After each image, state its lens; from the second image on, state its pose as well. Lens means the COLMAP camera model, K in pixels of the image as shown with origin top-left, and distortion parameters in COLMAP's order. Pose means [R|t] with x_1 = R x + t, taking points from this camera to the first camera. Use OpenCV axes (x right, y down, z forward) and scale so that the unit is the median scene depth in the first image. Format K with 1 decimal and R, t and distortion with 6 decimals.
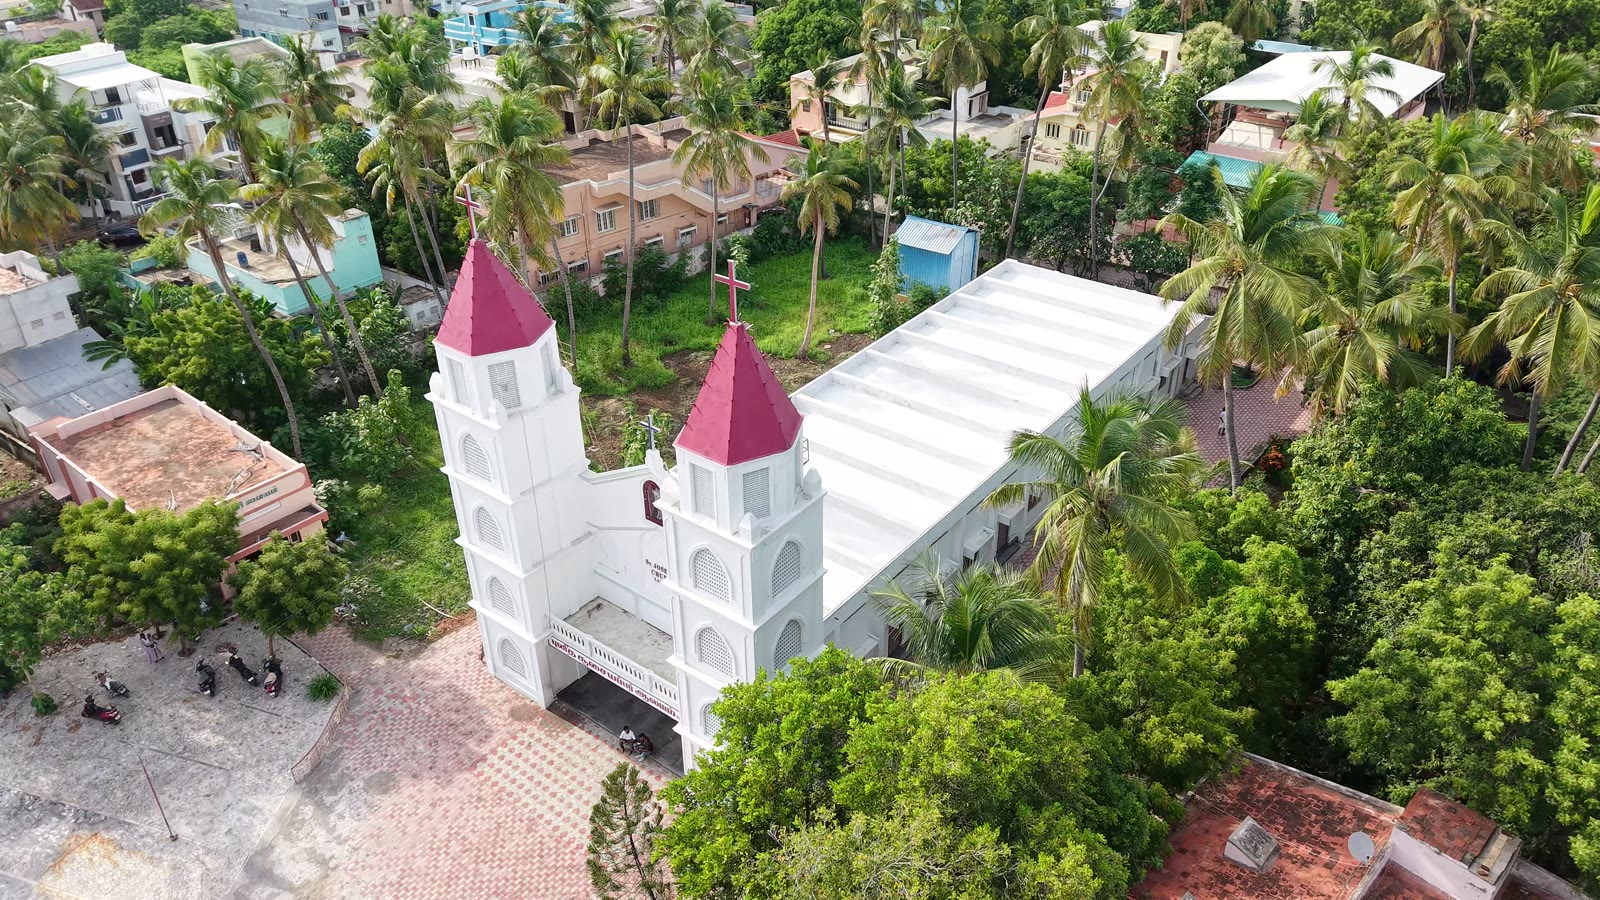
lens RADIAL K [[1147.5, 0, 801.9], [0, 1147.5, 457.4], [0, 0, 1]] dist [0.028028, -0.031655]
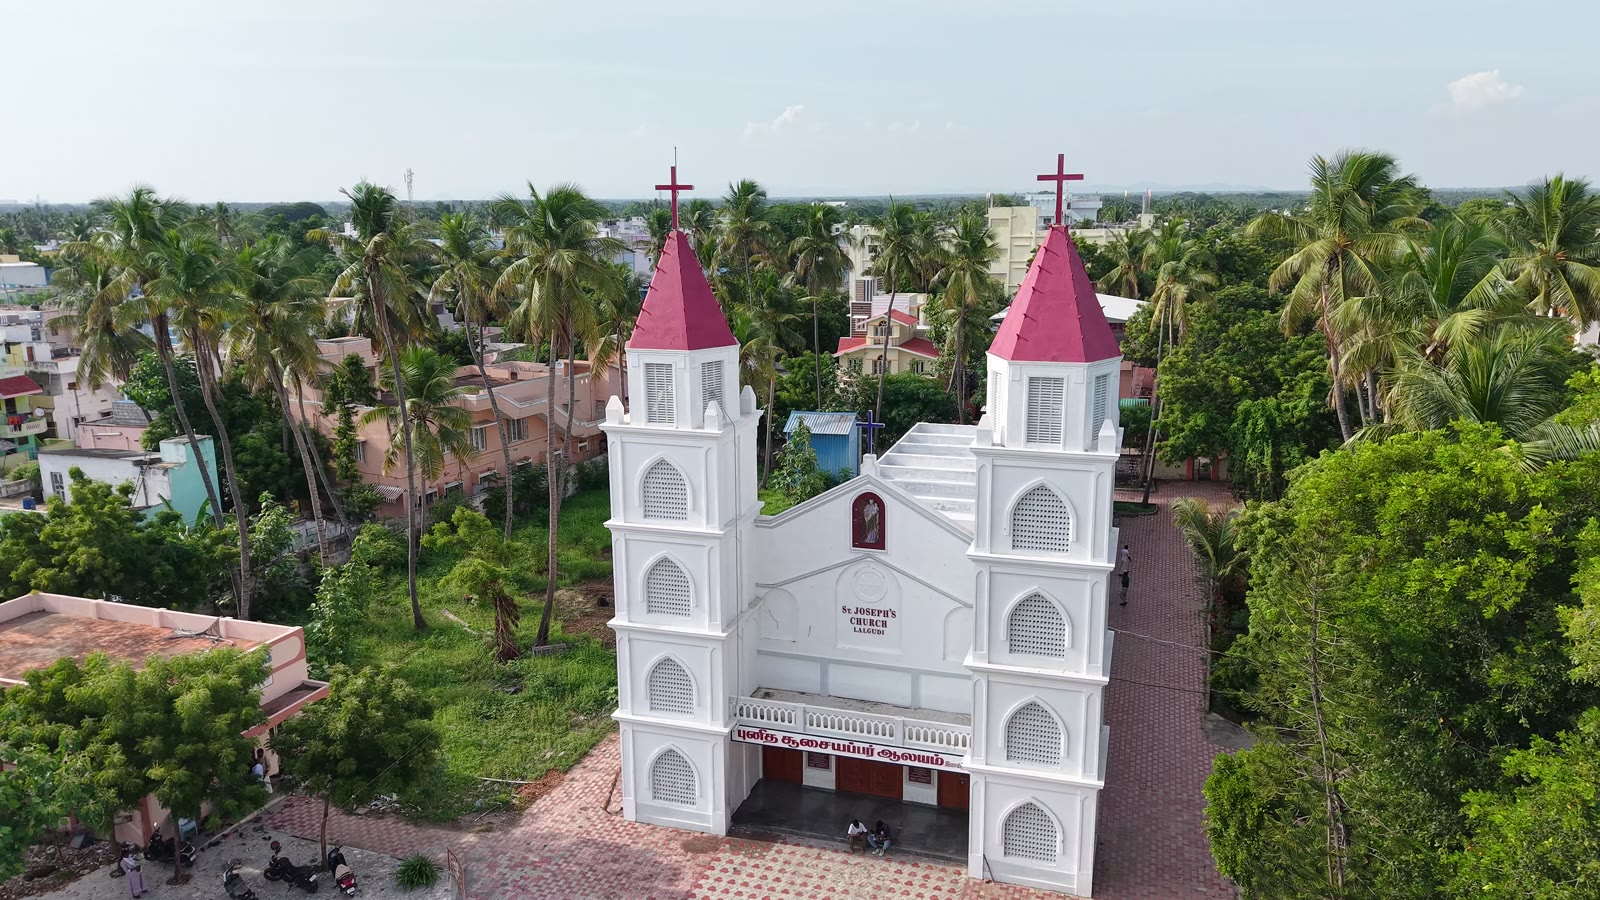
lens RADIAL K [[1147.5, 0, 796.2], [0, 1147.5, 454.6], [0, 0, 1]] dist [0.028028, -0.031655]
pose [[0.934593, -0.073168, 0.348111, -0.415334], [0.185568, 0.935188, -0.301642, 0.211498], [-0.303479, 0.346511, 0.887598, 0.182012]]
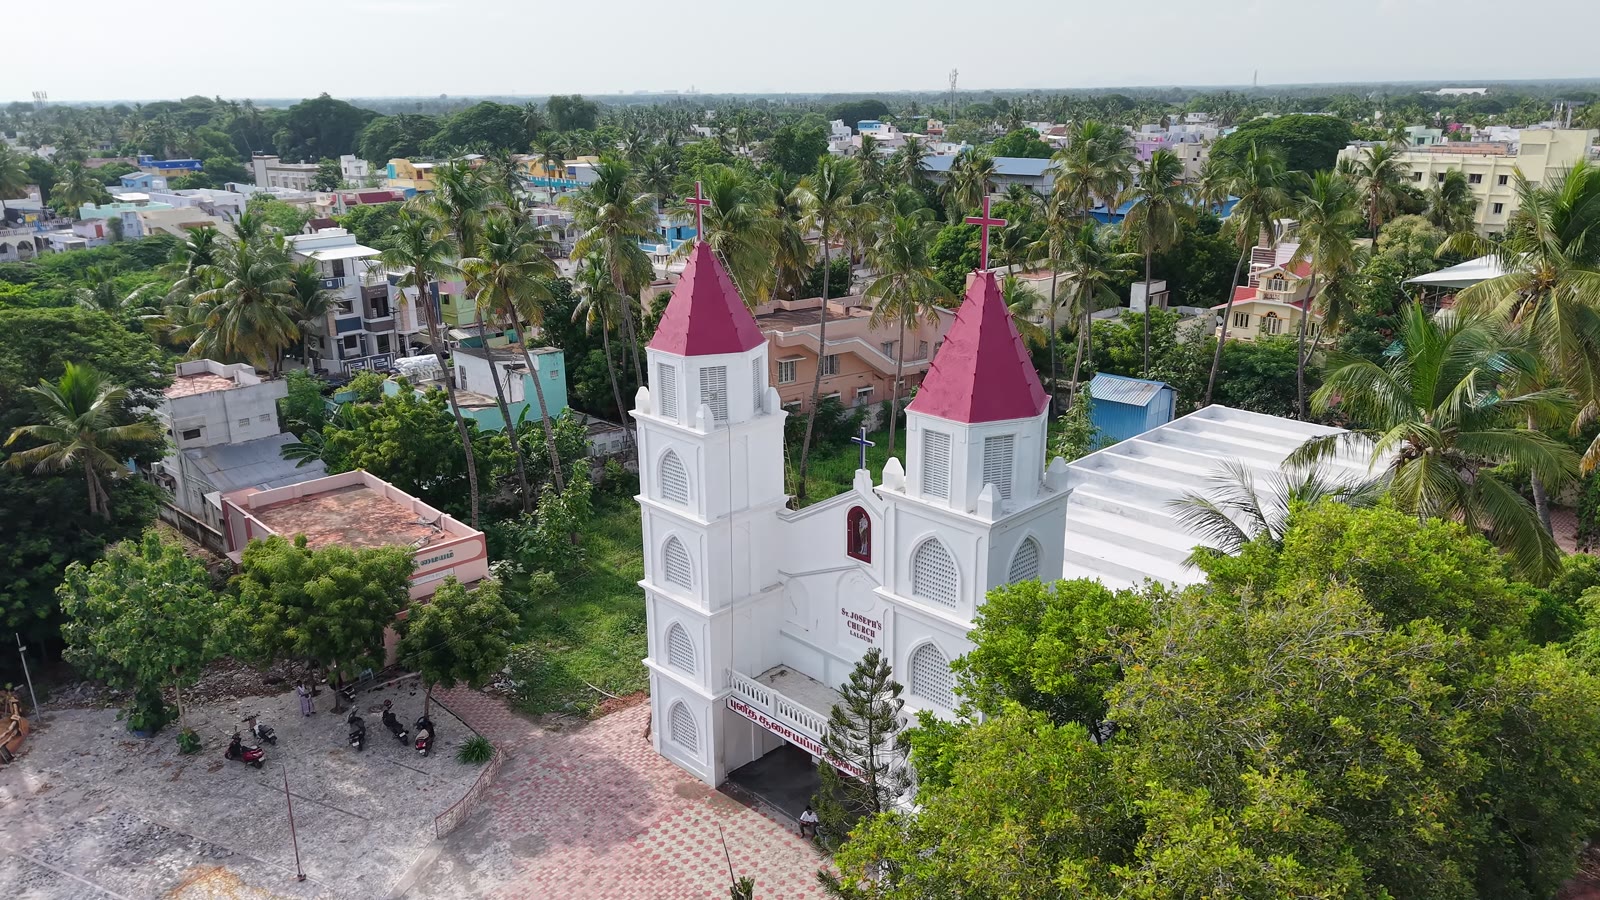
lens RADIAL K [[1147.5, 0, 798.9], [0, 1147.5, 459.3], [0, 0, 1]] dist [0.028028, -0.031655]
pose [[0.991772, 0.039842, -0.121656, -0.059417], [-0.067942, 0.969265, -0.236450, 0.170262], [0.108496, 0.242770, 0.963997, 0.092418]]
